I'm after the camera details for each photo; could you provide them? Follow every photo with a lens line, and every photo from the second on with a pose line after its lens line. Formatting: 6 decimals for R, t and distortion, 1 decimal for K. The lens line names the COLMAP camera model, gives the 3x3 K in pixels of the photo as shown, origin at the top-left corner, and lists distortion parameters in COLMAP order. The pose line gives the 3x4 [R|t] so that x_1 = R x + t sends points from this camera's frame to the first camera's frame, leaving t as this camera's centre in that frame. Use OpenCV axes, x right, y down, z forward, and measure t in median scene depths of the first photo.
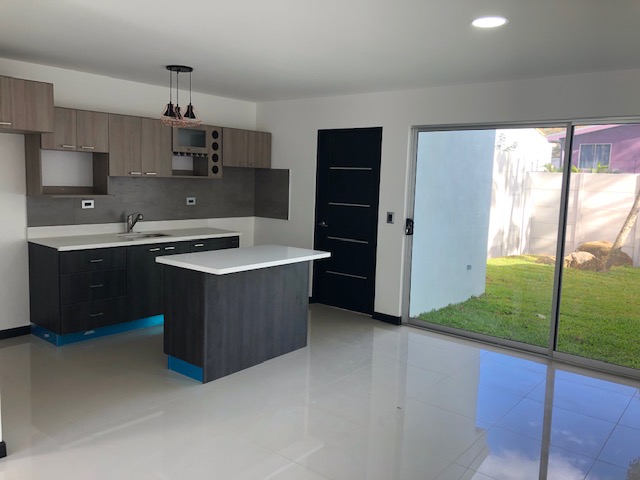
lens RADIAL K [[527.3, 0, 320.8], [0, 527.3, 237.3], [0, 0, 1]] dist [0.034732, -0.011228]
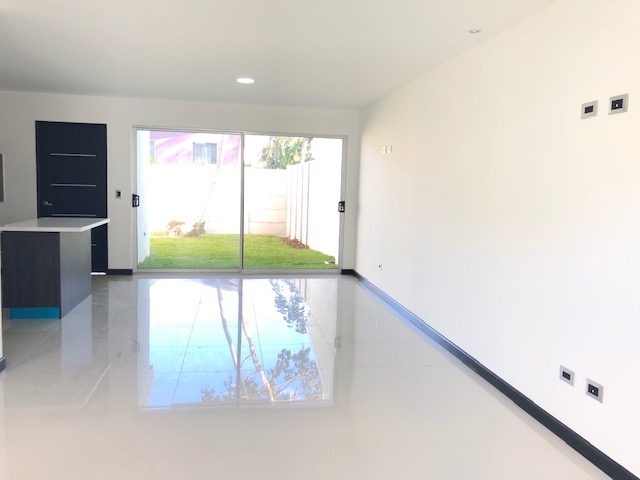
lens RADIAL K [[527.3, 0, 320.8], [0, 527.3, 237.3], [0, 0, 1]] dist [0.034732, -0.011228]
pose [[0.660109, -0.091200, 0.745613, -0.591046], [0.082267, 0.995409, 0.048921, 0.052064], [-0.746652, 0.029046, 0.664581, -0.272921]]
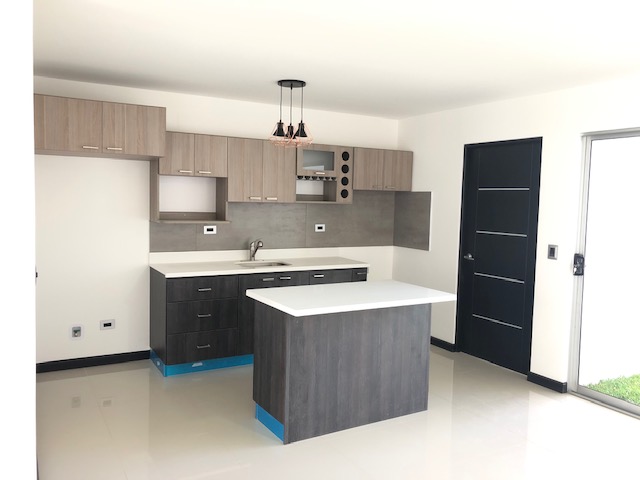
lens RADIAL K [[527.3, 0, 320.8], [0, 527.3, 237.3], [0, 0, 1]] dist [0.034732, -0.011228]
pose [[0.936169, 0.017488, -0.351116, 0.097372], [-0.035033, 0.998431, -0.043680, -0.014406], [0.349801, 0.053193, 0.935313, 0.167446]]
